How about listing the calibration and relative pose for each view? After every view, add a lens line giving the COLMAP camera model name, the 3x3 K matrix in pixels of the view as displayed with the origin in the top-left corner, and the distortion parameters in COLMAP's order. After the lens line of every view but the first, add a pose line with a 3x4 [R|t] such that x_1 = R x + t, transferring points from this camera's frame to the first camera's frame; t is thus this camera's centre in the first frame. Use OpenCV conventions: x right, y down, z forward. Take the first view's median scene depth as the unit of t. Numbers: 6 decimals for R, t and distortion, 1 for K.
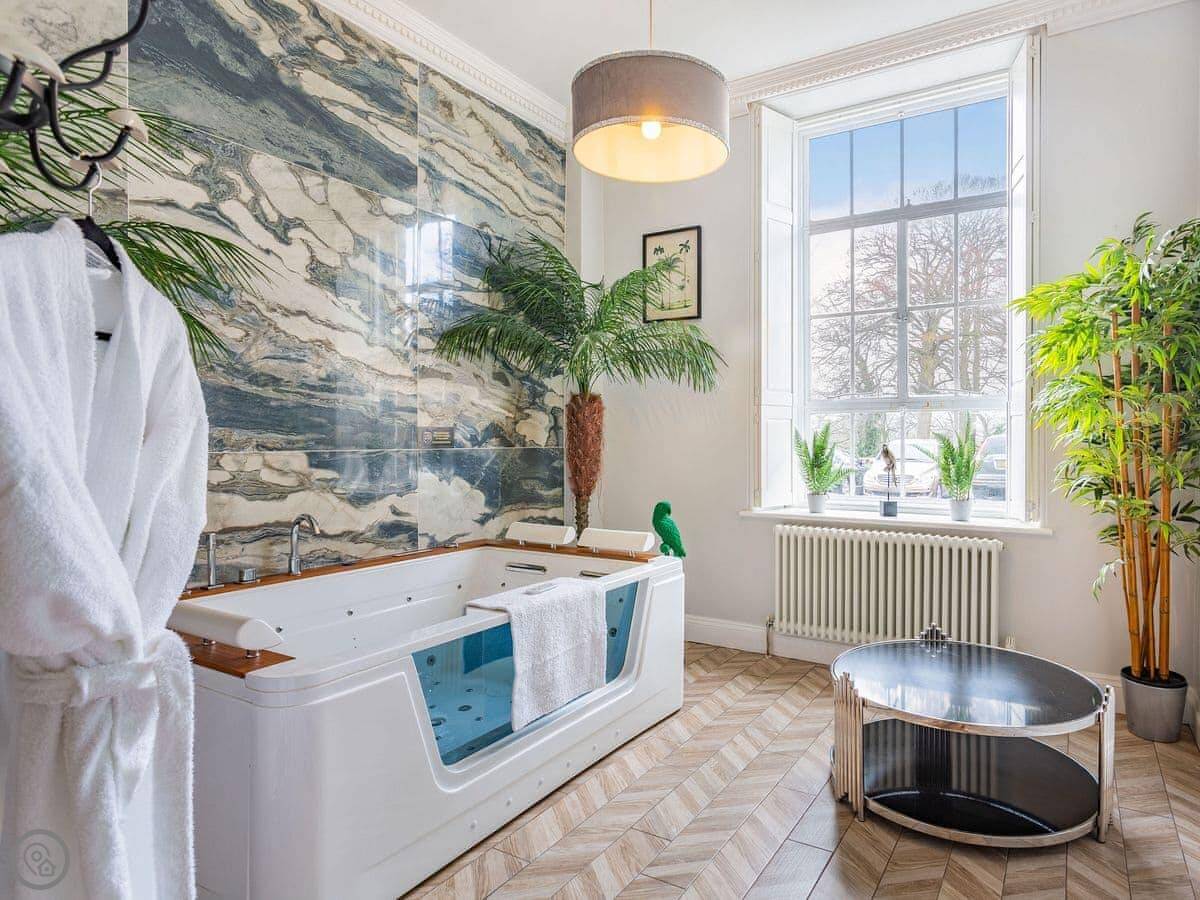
lens RADIAL K [[688.6, 0, 665.2], [0, 688.6, 452.9], [0, 0, 1]] dist [-0.002777, 0.002492]
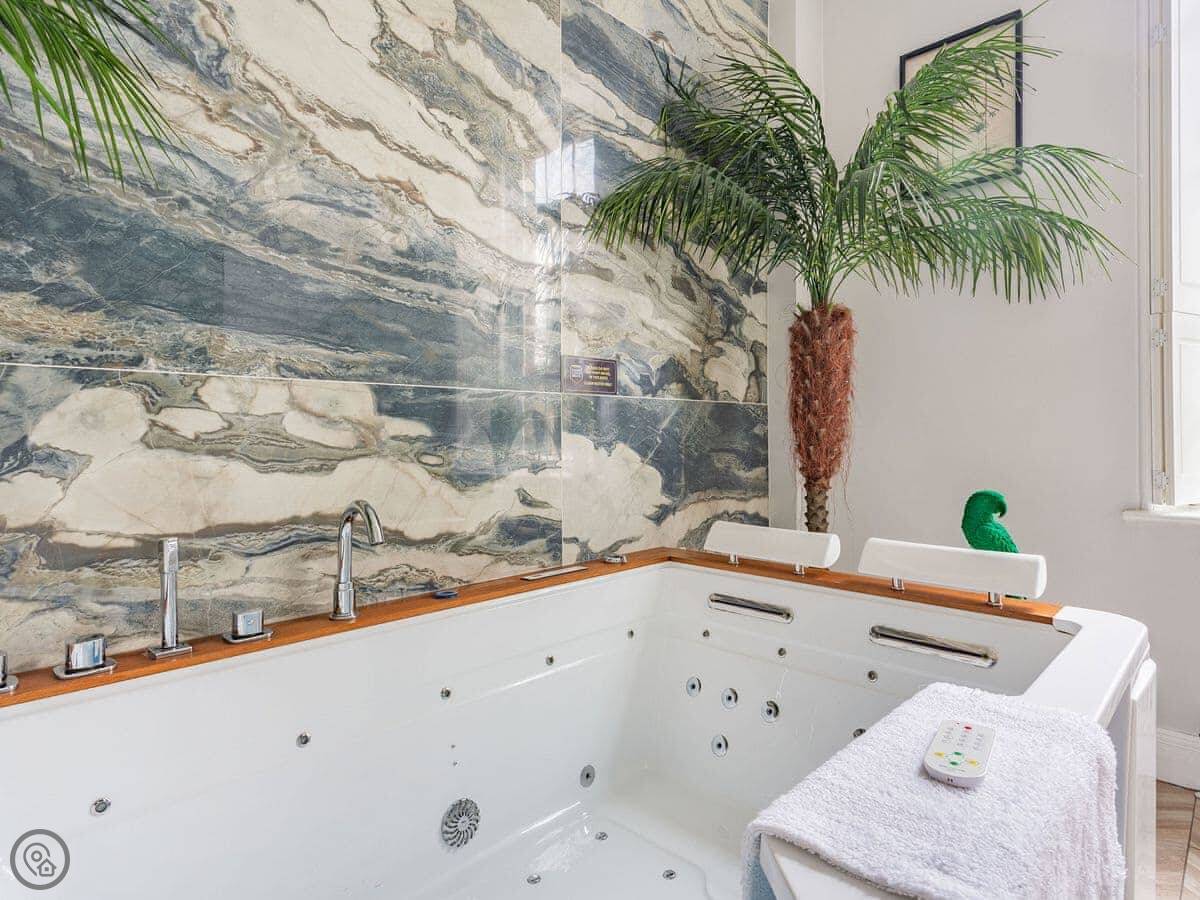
lens RADIAL K [[688.6, 0, 600.3], [0, 688.6, 443.4], [0, 0, 1]] dist [-0.002777, 0.002492]
pose [[0.968305, -0.000716, -0.249771, -0.198613], [0.000456, 0.999999, -0.001099, 0.041319], [0.249772, 0.000950, 0.968304, 0.484641]]
